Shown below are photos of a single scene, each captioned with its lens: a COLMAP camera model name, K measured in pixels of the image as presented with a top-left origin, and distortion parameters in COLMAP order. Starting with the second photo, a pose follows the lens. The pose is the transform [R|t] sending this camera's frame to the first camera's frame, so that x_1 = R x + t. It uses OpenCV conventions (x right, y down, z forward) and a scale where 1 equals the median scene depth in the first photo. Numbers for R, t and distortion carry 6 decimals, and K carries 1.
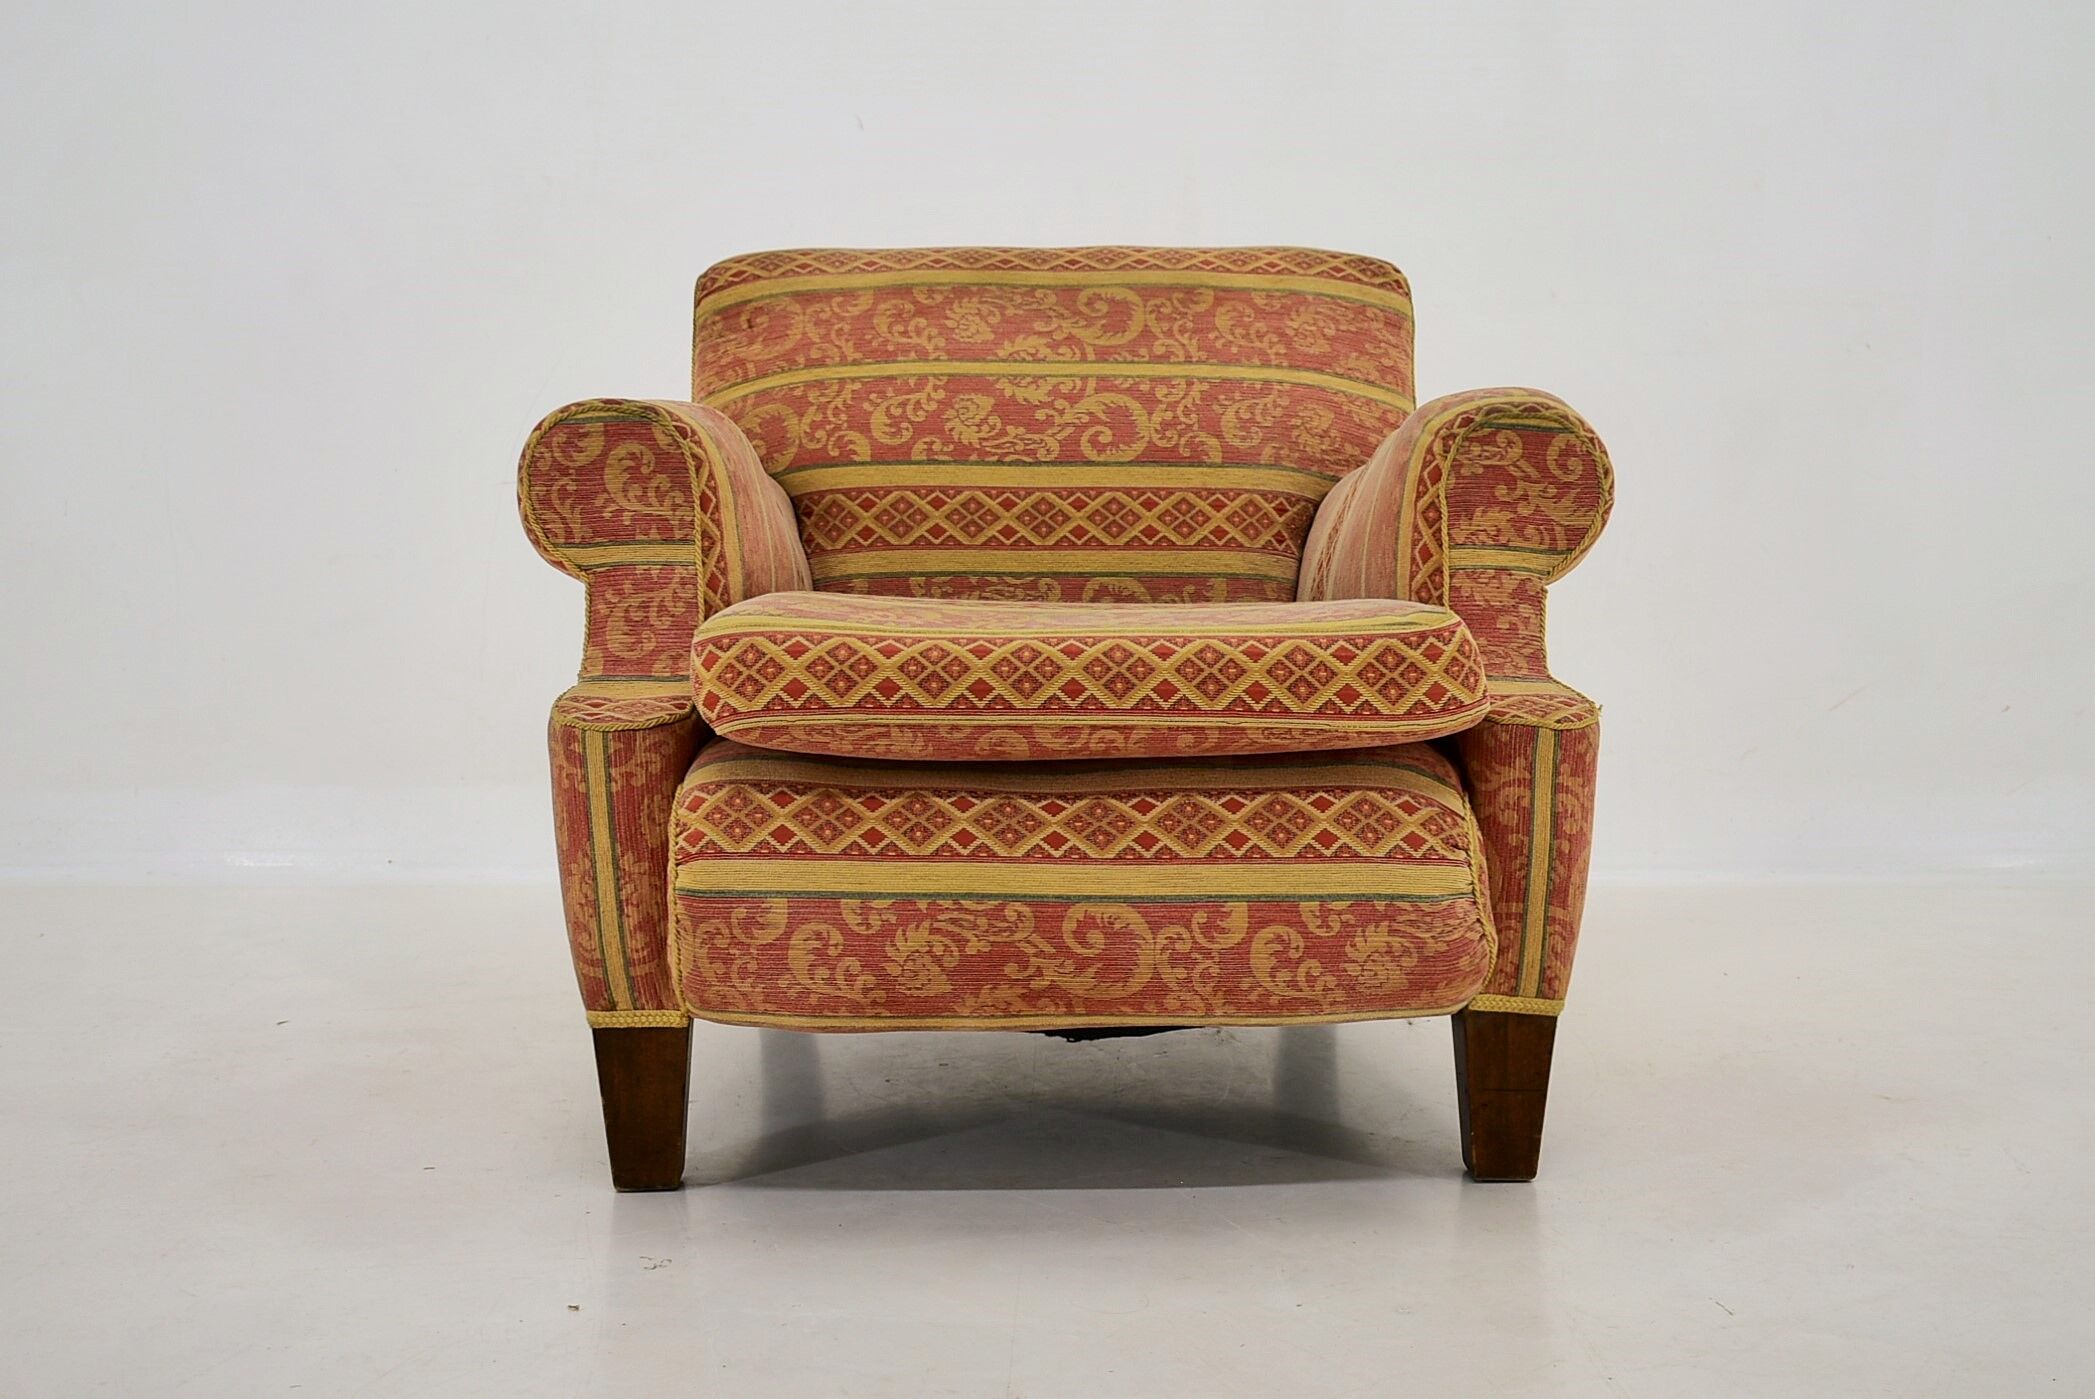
lens RADIAL K [[2727.0, 0, 1047.5], [0, 2727.0, 699.5], [0, 0, 1]] dist [-0.011774, -0.003798]
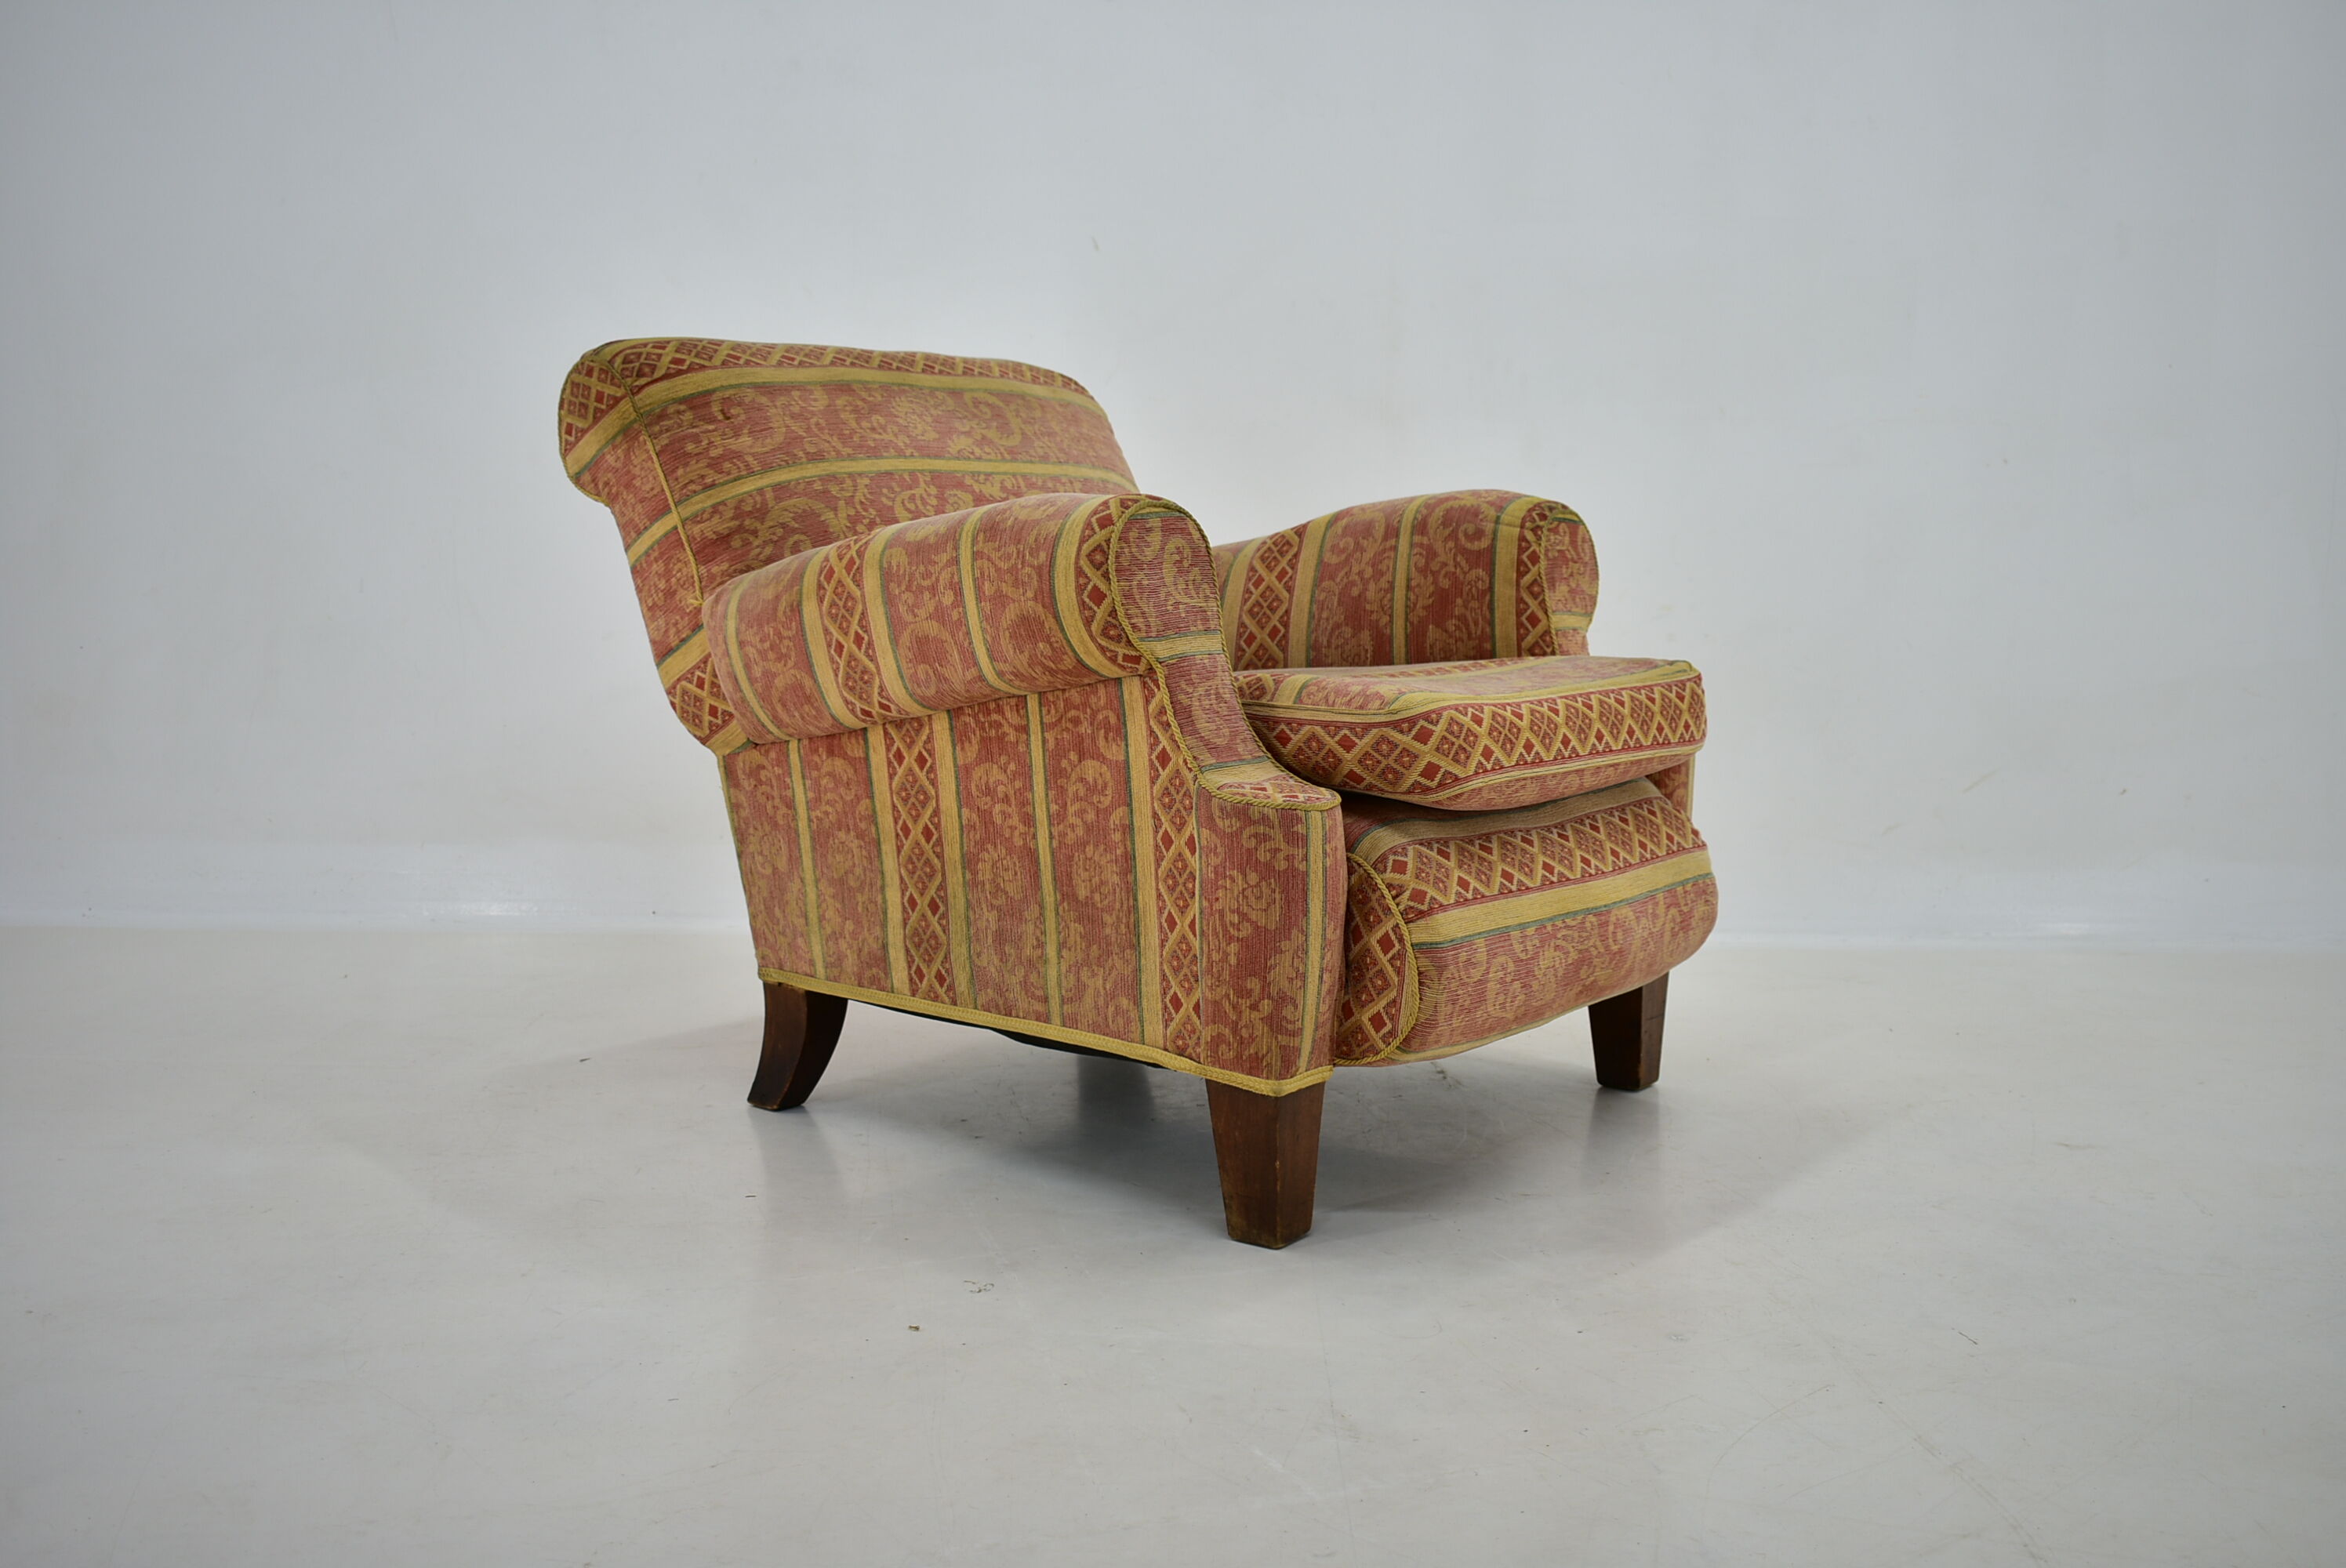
lens RADIAL K [[2461.5, 0, 1173.0], [0, 2461.5, 784.0], [0, 0, 1]] dist [-0.023444, -0.017154]
pose [[0.611910, -0.086242, 0.786211, -0.894818], [0.079138, 0.995725, 0.047631, -0.045830], [-0.786958, 0.033074, 0.616119, 0.431251]]
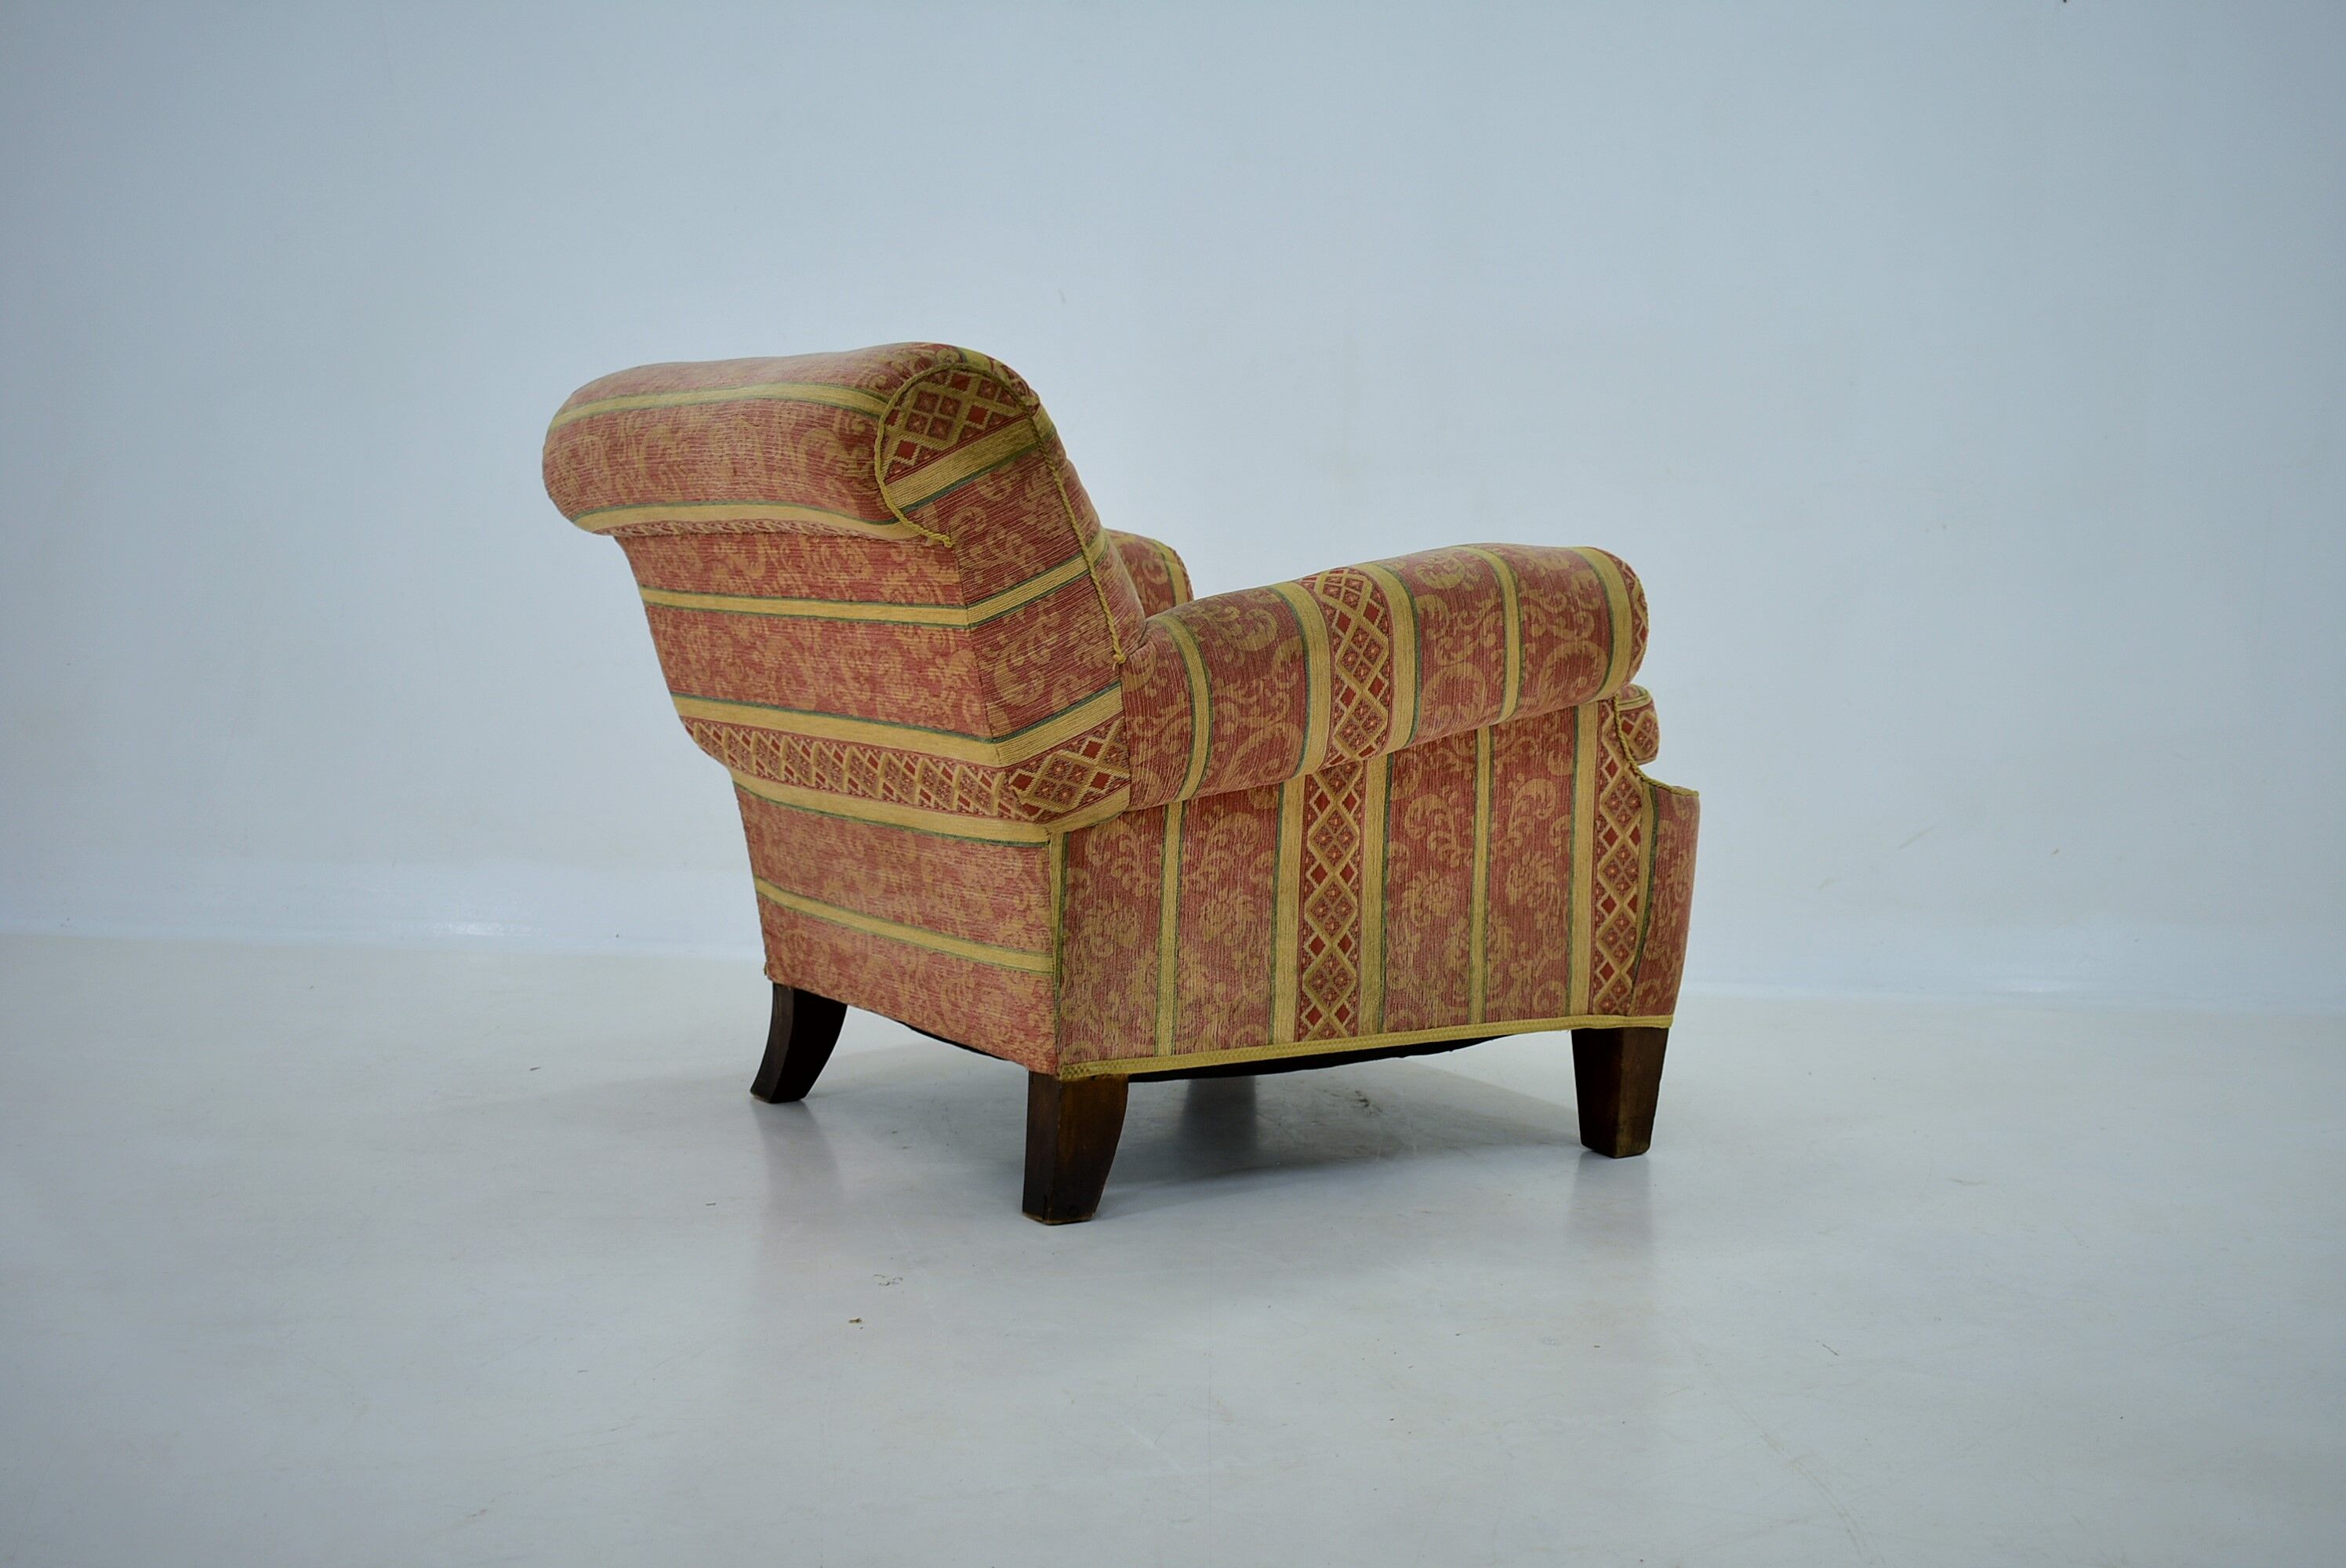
lens RADIAL K [[2461.5, 0, 1173.0], [0, 2461.5, 784.0], [0, 0, 1]] dist [-0.023444, -0.017154]
pose [[-0.549100, -0.093738, 0.830483, -0.977574], [0.066703, 0.985605, 0.155350, -0.189322], [-0.833090, 0.140699, -0.534943, 1.759793]]
